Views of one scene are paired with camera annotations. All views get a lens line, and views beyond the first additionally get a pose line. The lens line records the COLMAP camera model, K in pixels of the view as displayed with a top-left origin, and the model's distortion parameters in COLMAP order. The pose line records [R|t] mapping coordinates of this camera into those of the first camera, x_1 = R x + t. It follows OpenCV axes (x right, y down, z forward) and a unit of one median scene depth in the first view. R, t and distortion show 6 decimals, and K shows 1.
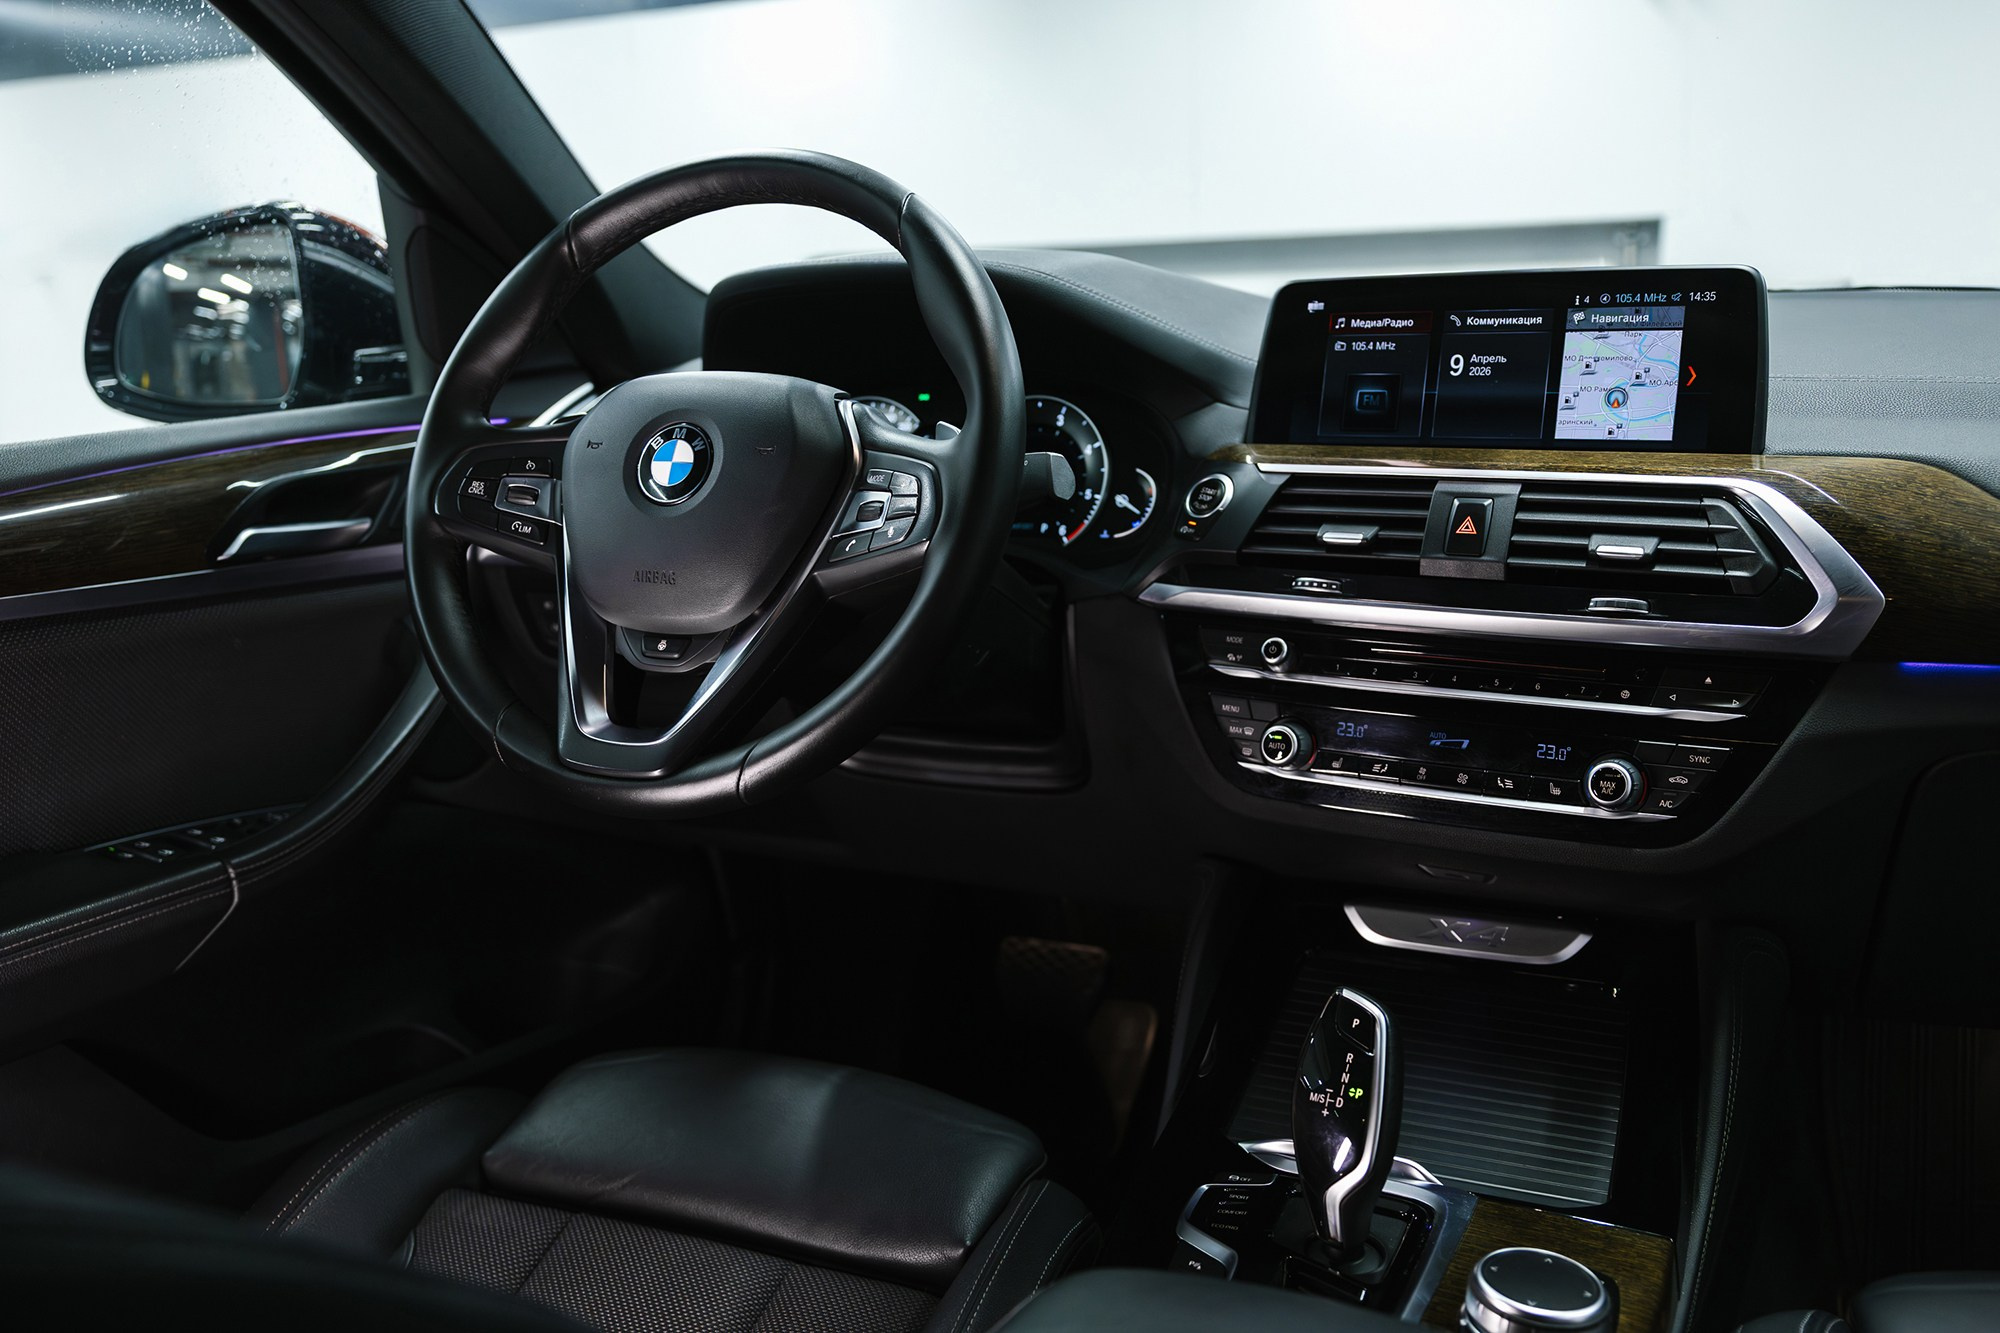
lens RADIAL K [[1700.6, 0, 1000.2], [0, 1700.6, 665.2], [0, 0, 1]] dist [-0.018883, 0.016892]
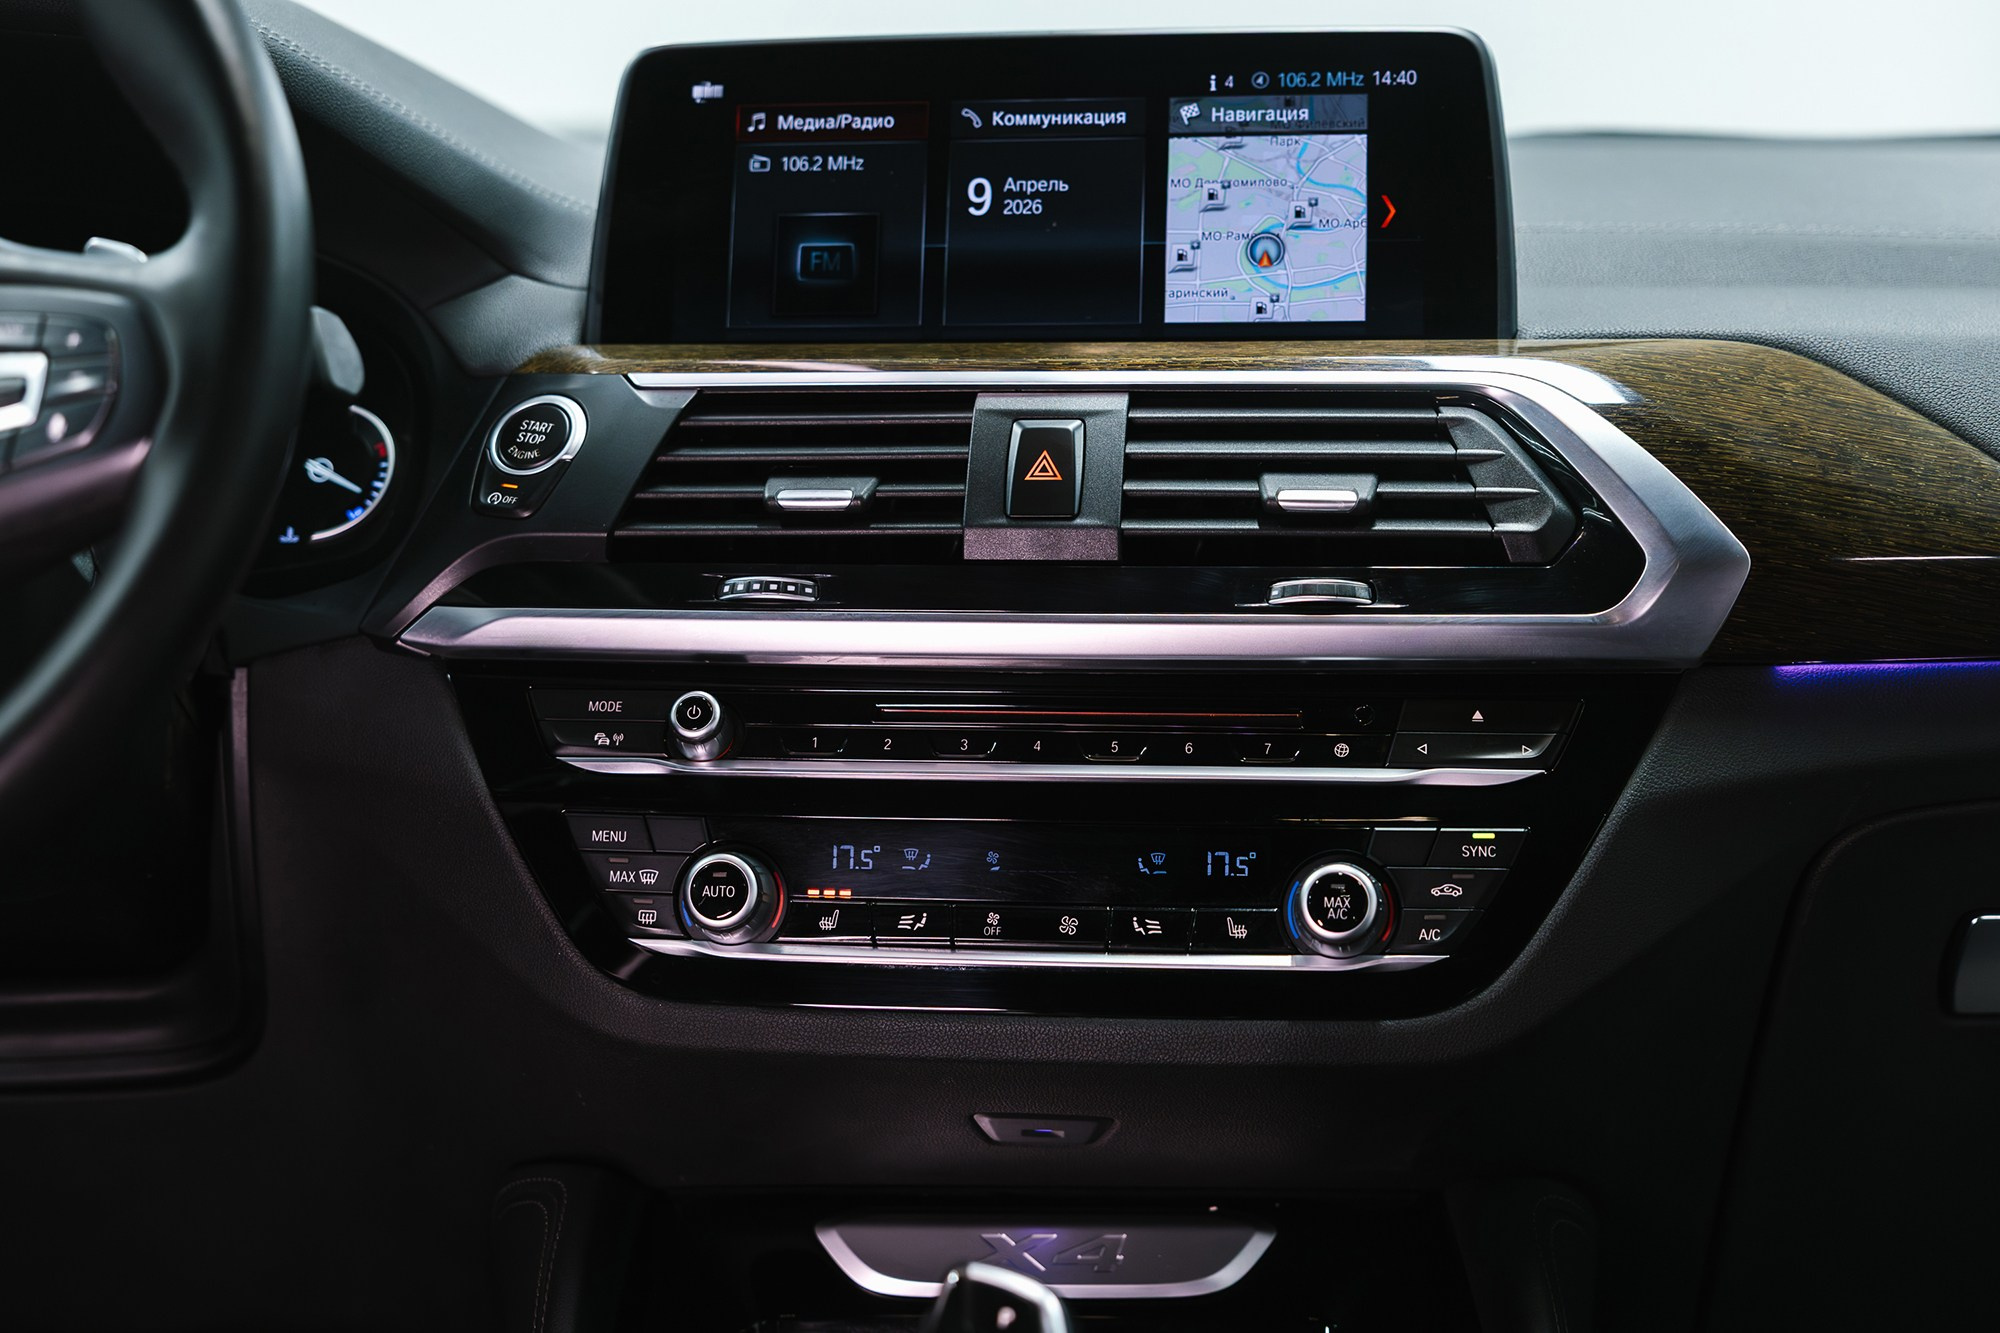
lens RADIAL K [[3771.5, 0, 951.3], [0, 3771.5, 606.6], [0, 0, 1]] dist [0.056237, 0.000000]
pose [[0.923292, -0.005142, 0.384065, -0.216690], [0.060897, 0.989223, -0.133152, 0.120556], [-0.379241, 0.146326, 0.913655, -0.094569]]
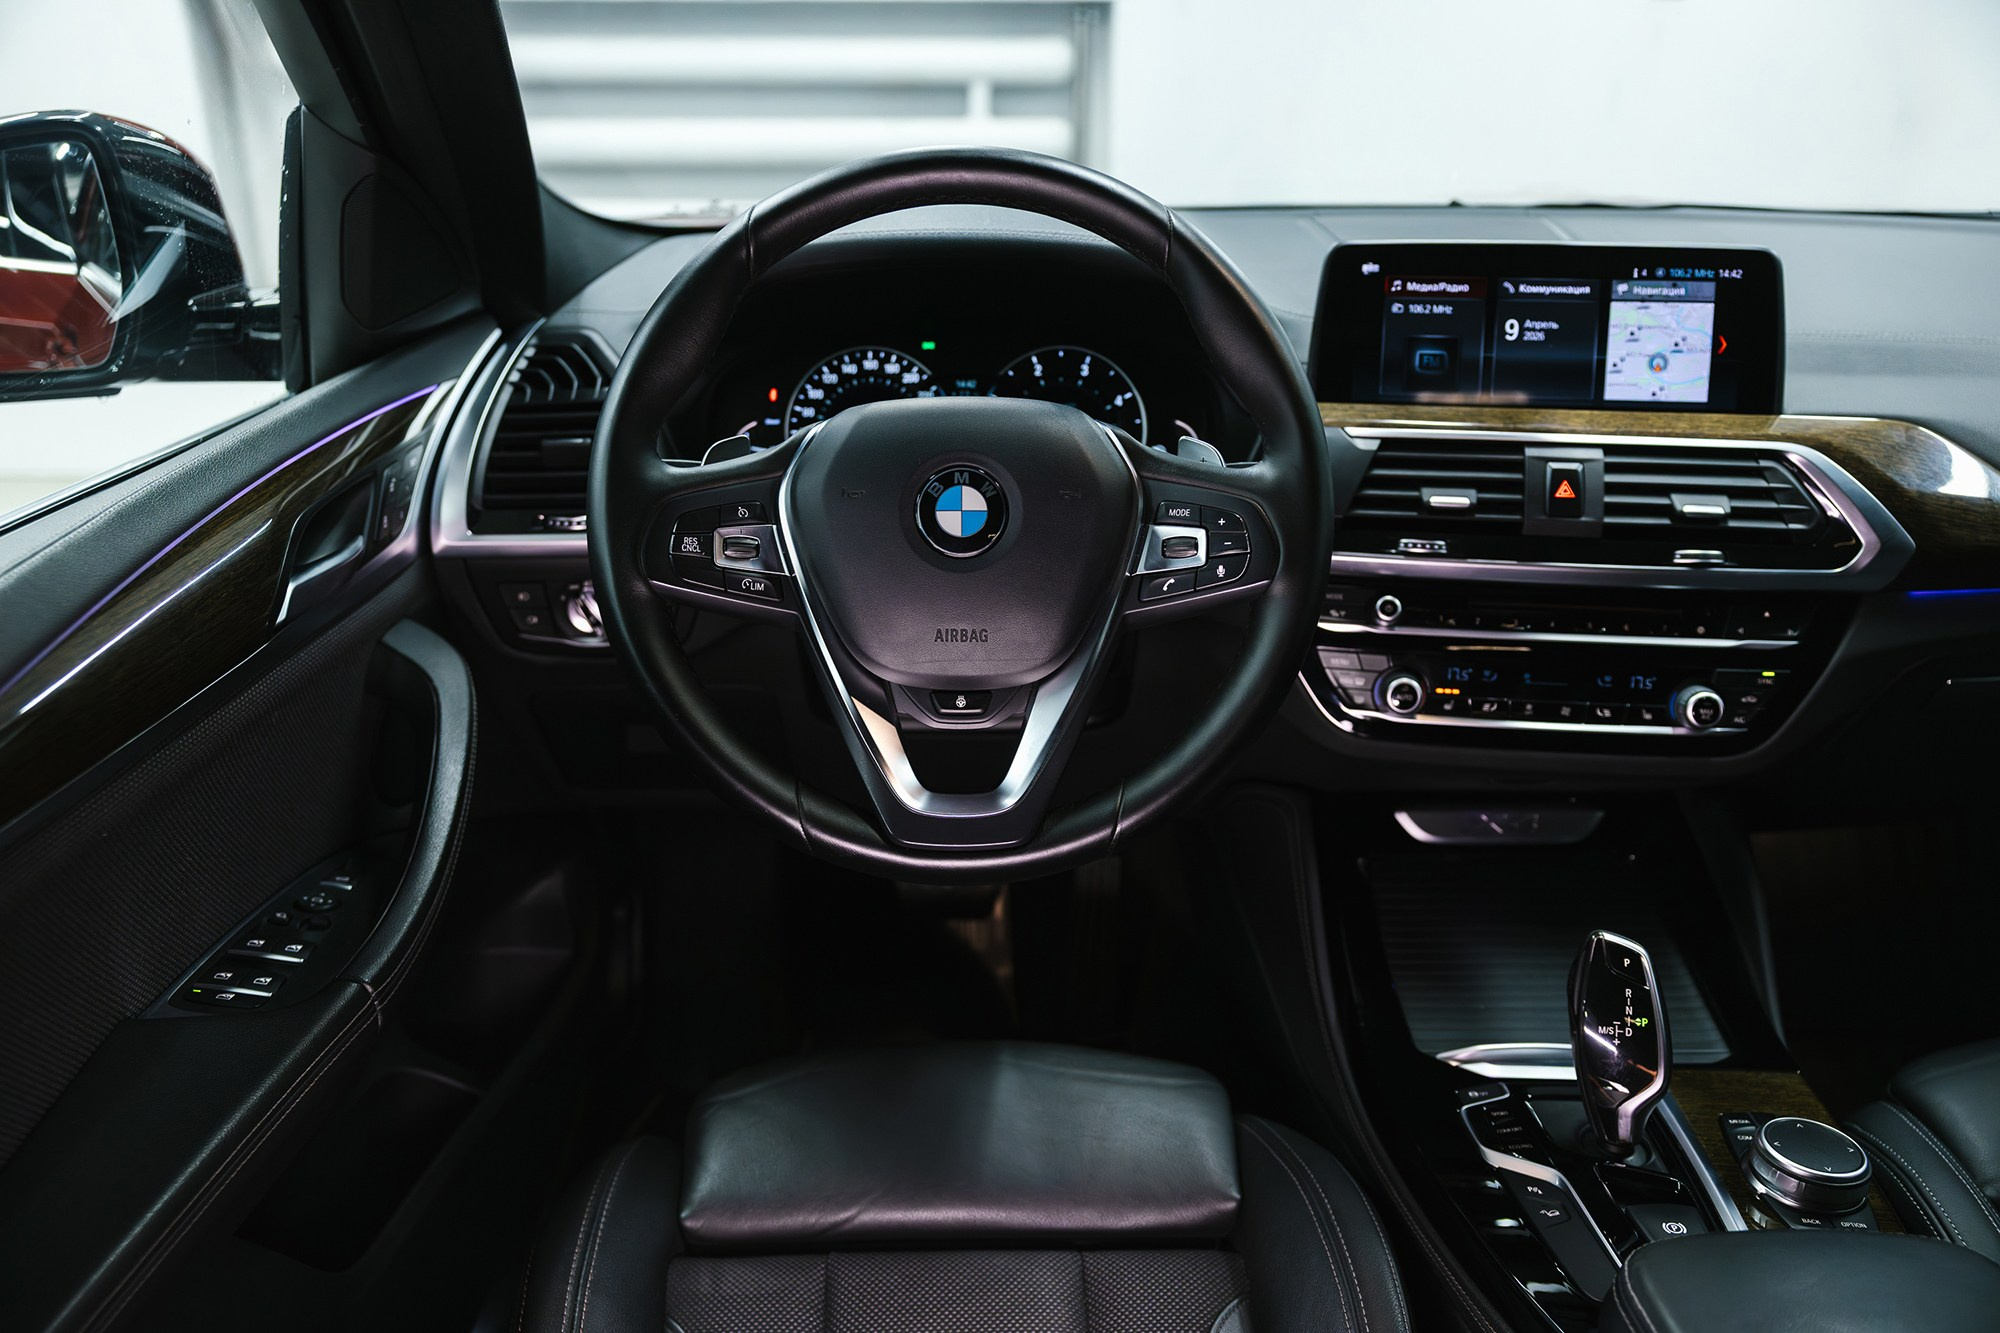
lens RADIAL K [[1700.6, 0, 964.7], [0, 1700.6, 673.7], [0, 0, 1]] dist [-0.018883, 0.016892]
pose [[0.913298, -0.129605, 0.386120, -0.524858], [0.061761, 0.981126, 0.183239, -0.188416], [-0.402581, -0.143505, 0.904066, 0.125399]]
